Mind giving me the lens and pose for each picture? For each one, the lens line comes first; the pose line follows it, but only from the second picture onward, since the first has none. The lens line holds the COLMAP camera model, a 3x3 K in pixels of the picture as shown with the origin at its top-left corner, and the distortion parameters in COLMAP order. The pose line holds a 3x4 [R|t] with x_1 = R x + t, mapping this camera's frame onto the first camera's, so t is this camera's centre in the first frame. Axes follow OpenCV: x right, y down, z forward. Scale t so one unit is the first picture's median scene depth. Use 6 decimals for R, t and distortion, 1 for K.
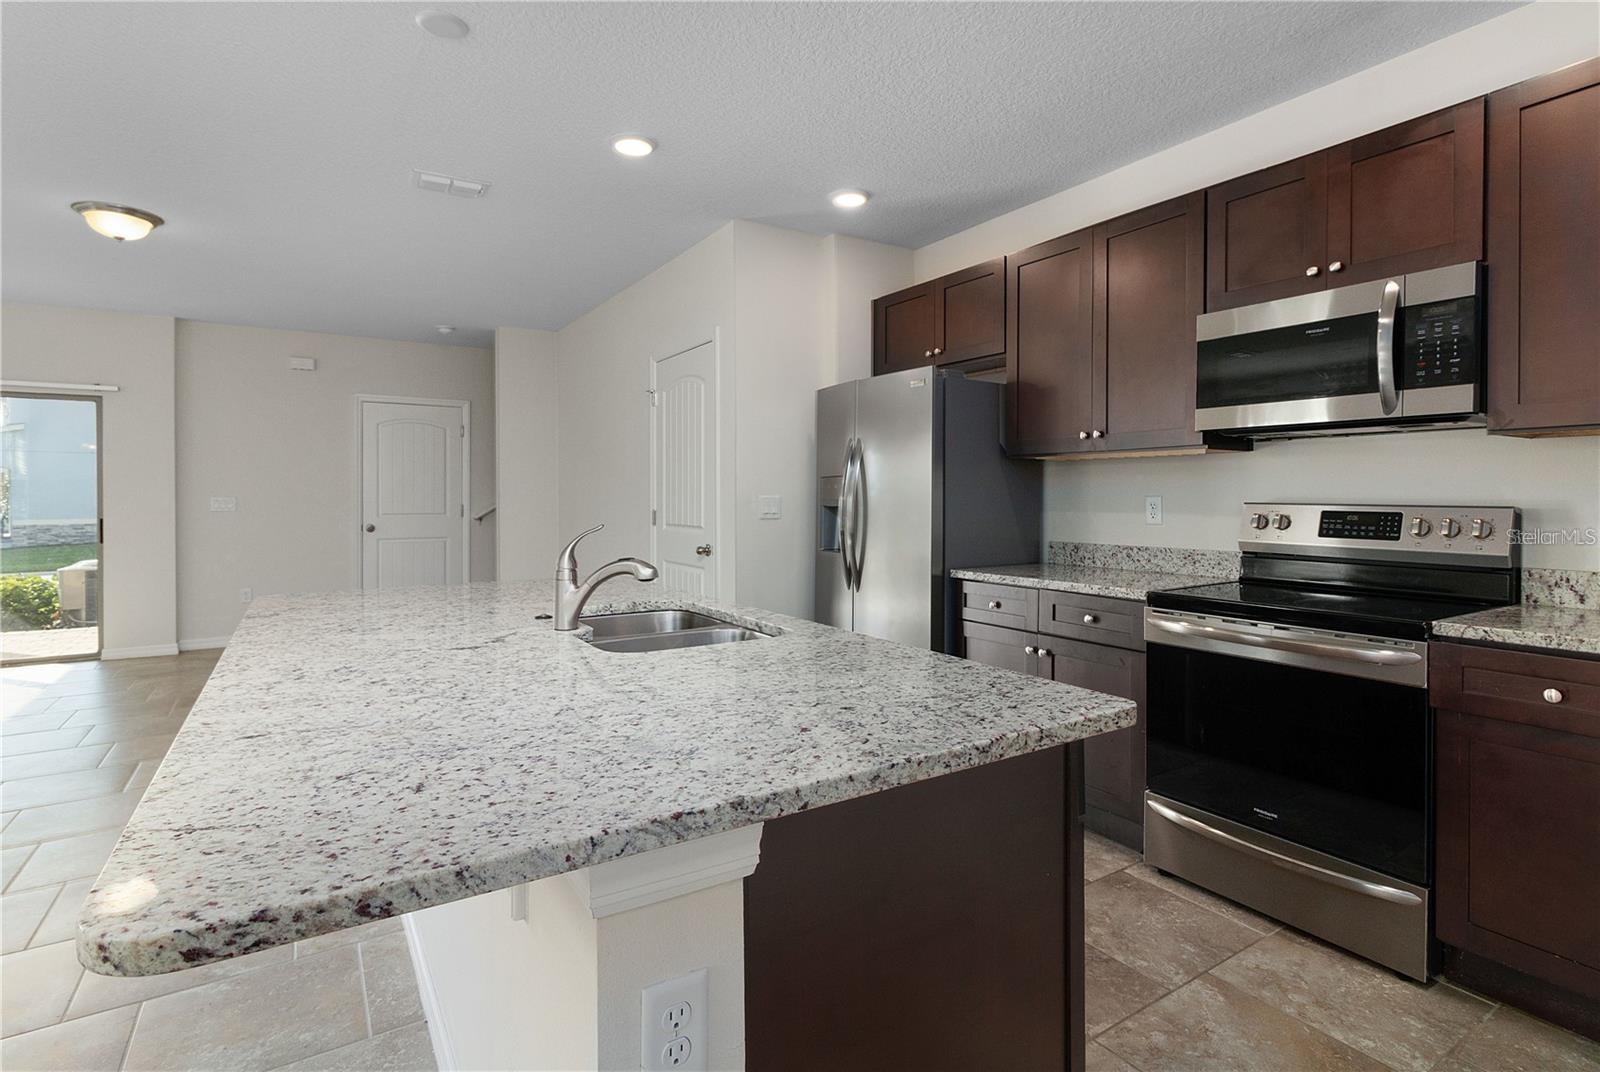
lens RADIAL K [[757.3, 0, 799.6], [0, 757.3, 496.2], [0, 0, 1]] dist [0.000918, 0.000398]
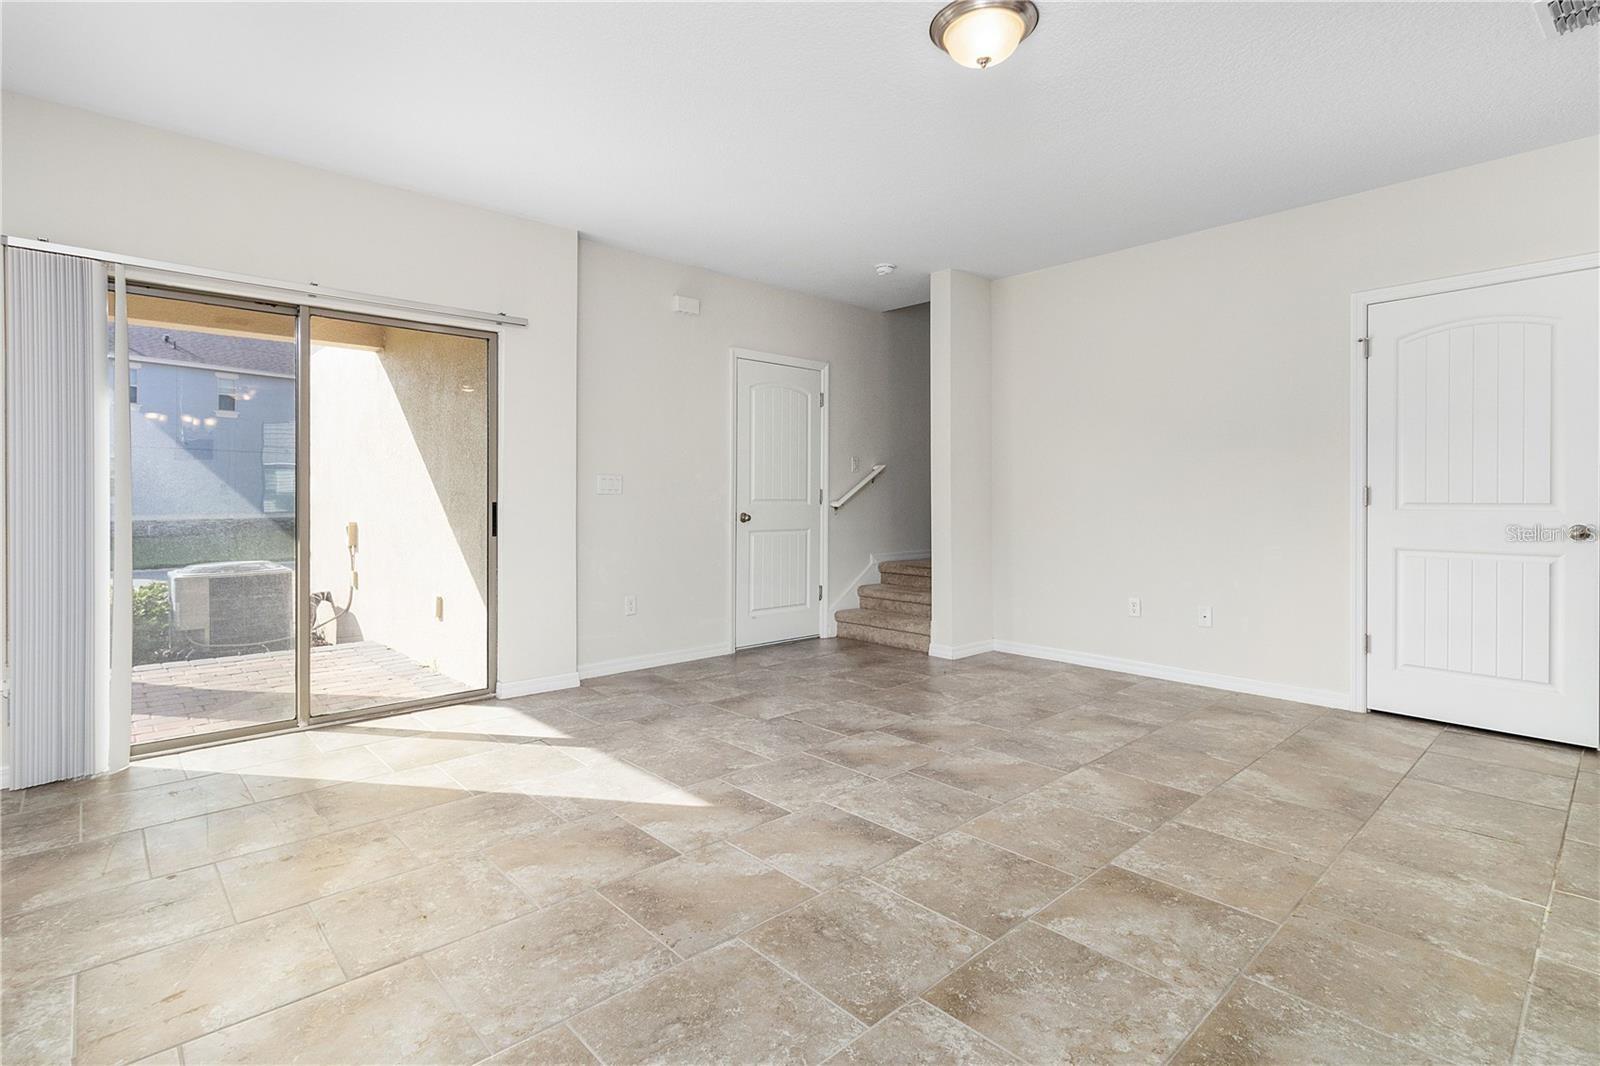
lens RADIAL K [[757.3, 0, 816.8], [0, 757.3, 495.1], [0, 0, 1]] dist [0.000918, 0.000398]
pose [[0.984067, -0.003384, 0.177765, -0.681741], [0.005488, 0.999921, -0.011342, 0.030787], [-0.177713, 0.012137, 0.984008, 0.219647]]
